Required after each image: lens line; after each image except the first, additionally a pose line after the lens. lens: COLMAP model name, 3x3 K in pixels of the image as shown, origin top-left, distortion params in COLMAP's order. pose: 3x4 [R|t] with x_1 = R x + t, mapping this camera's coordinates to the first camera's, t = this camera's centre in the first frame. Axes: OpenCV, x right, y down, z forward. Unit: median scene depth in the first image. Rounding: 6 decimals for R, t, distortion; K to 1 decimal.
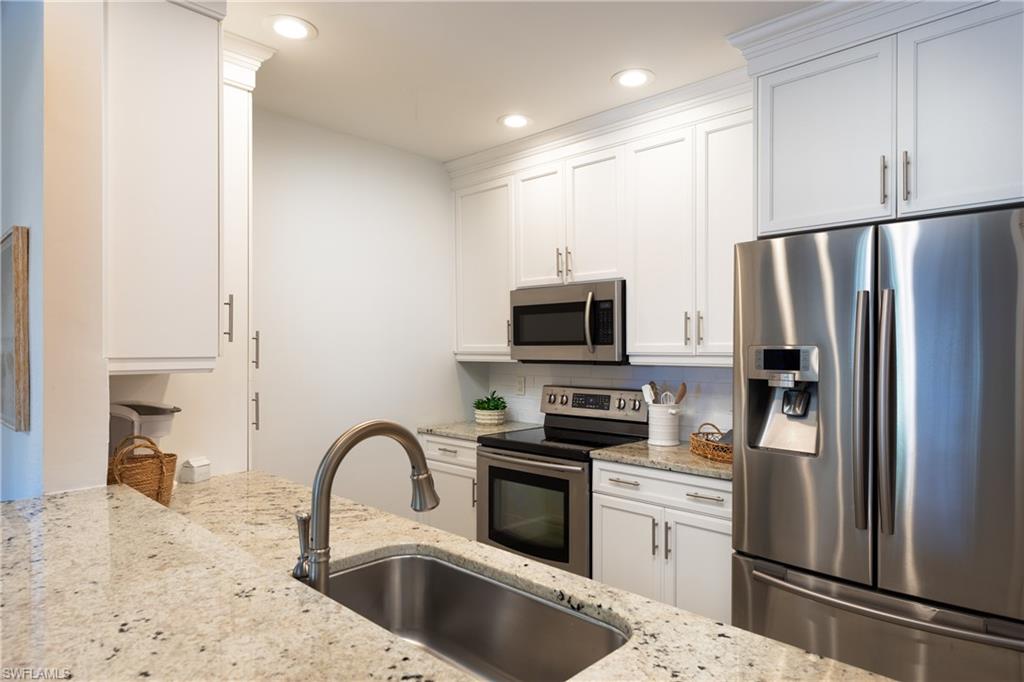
lens RADIAL K [[603.4, 0, 512.9], [0, 603.4, 349.7], [0, 0, 1]] dist [0.005083, 0.001179]
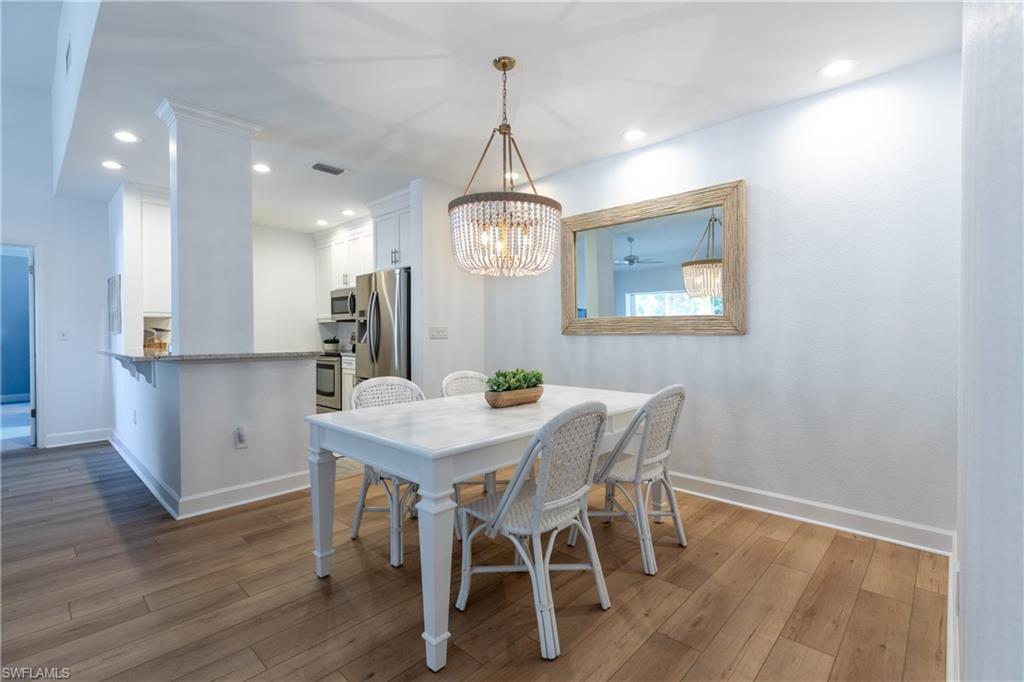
lens RADIAL K [[462.7, 0, 512.8], [0, 462.7, 335.7], [0, 0, 1]] dist [0.003851, 0.000102]
pose [[0.999951, -0.005343, 0.008316, 0.798356], [0.005306, 0.999976, 0.004468, 0.082883], [-0.008340, -0.004424, 0.999955, -0.940055]]
